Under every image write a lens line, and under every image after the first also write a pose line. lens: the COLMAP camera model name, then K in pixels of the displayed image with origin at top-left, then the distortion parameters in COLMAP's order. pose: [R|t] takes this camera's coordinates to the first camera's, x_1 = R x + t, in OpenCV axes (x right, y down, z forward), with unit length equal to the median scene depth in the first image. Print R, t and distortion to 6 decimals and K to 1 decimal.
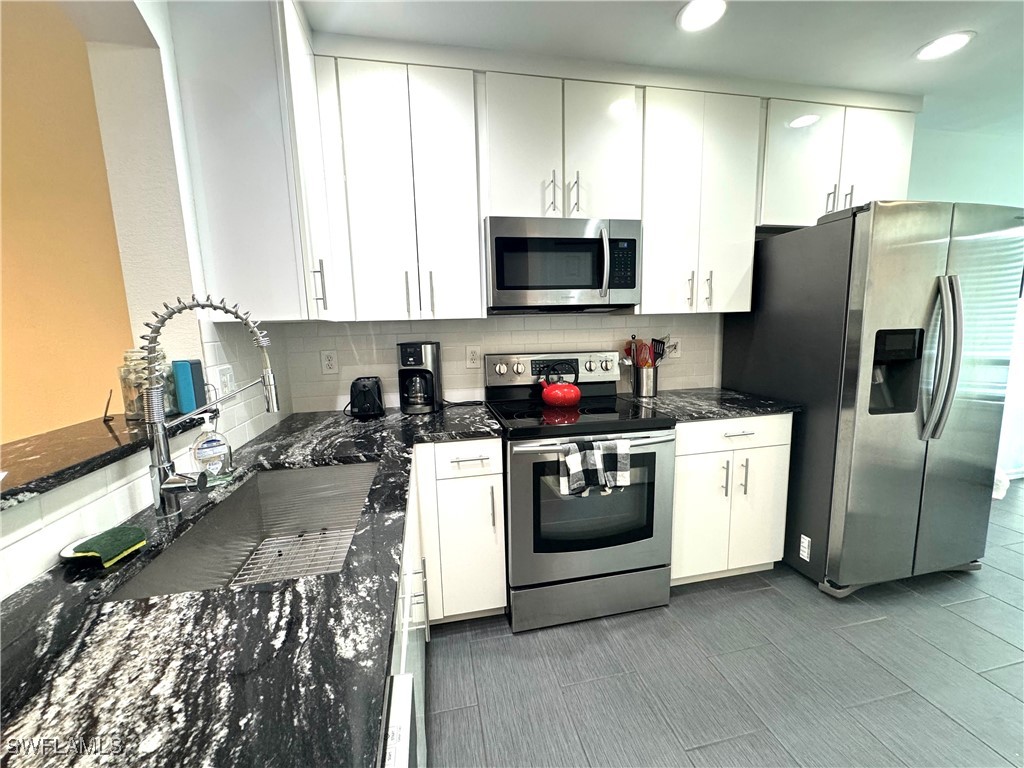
lens RADIAL K [[403.6, 0, 515.5], [0, 403.6, 382.3], [0, 0, 1]] dist [-0.006746, 0.000180]
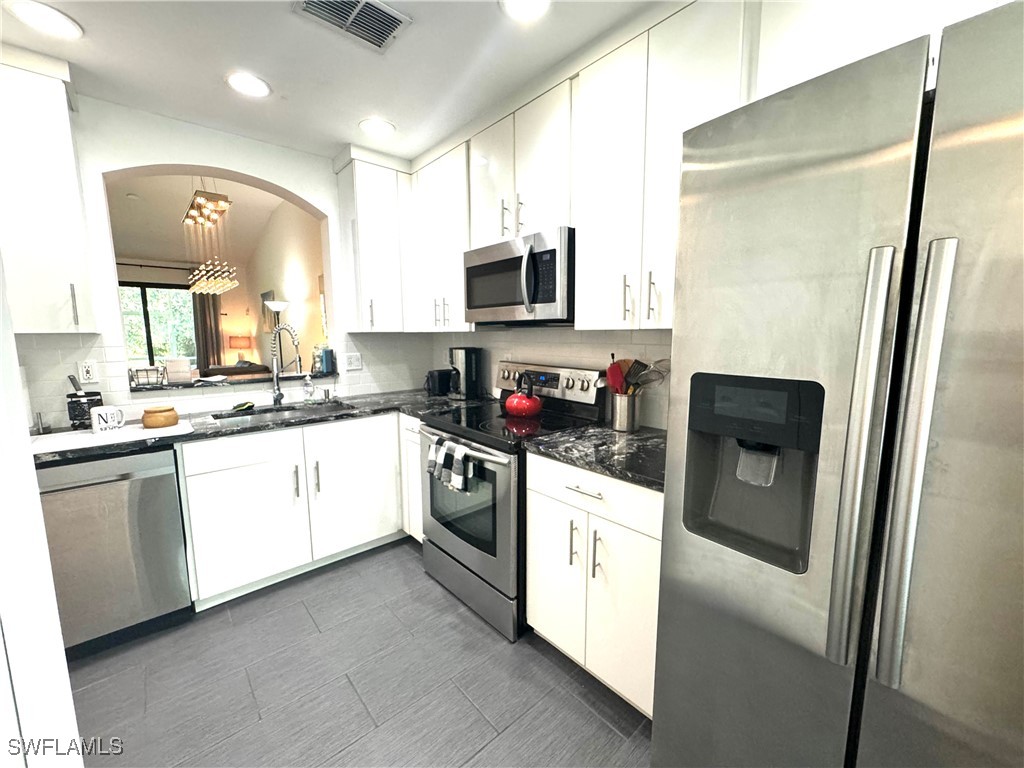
lens RADIAL K [[403.6, 0, 512.6], [0, 403.6, 385.4], [0, 0, 1]] dist [-0.006746, 0.000180]
pose [[0.507619, 0.133943, -0.851107, 1.091524], [-0.131780, 0.988289, 0.076936, -0.107273], [0.851444, 0.073105, 0.519325, 0.470980]]
